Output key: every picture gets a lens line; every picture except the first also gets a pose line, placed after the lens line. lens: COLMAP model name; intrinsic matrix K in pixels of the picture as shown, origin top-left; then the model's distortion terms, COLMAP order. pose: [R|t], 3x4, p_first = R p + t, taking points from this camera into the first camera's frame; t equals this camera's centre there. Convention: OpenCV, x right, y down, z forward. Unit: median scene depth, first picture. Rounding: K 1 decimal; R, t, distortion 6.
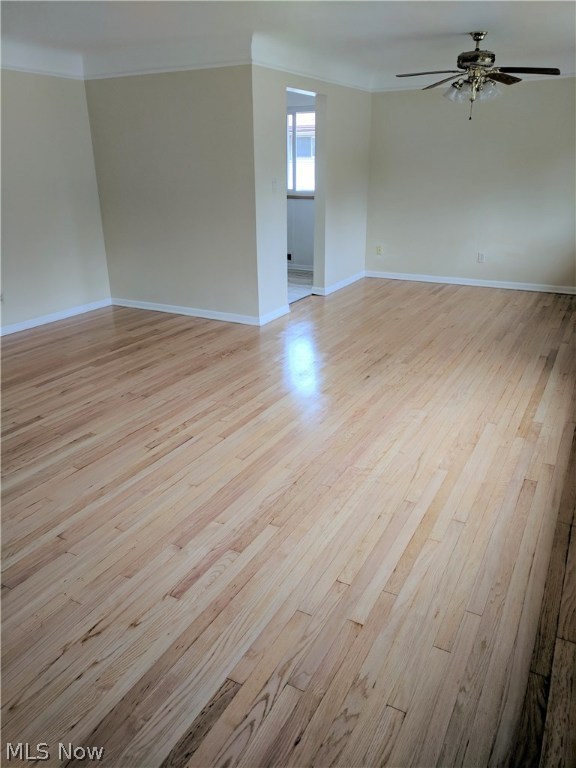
lens RADIAL K [[577.9, 0, 284.2], [0, 577.9, 384.3], [0, 0, 1]] dist [0.023238, -0.008695]
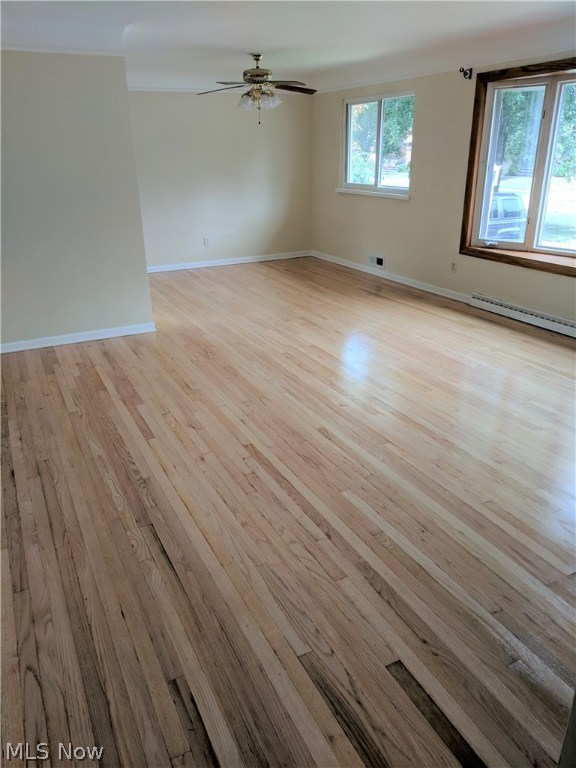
lens RADIAL K [[577.9, 0, 285.5], [0, 577.9, 383.9], [0, 0, 1]] dist [0.023238, -0.008695]
pose [[0.566217, -0.309820, 0.763813, -0.957048], [0.309179, 0.938840, 0.151619, -0.137940], [-0.764072, 0.150306, 0.627377, 0.343428]]
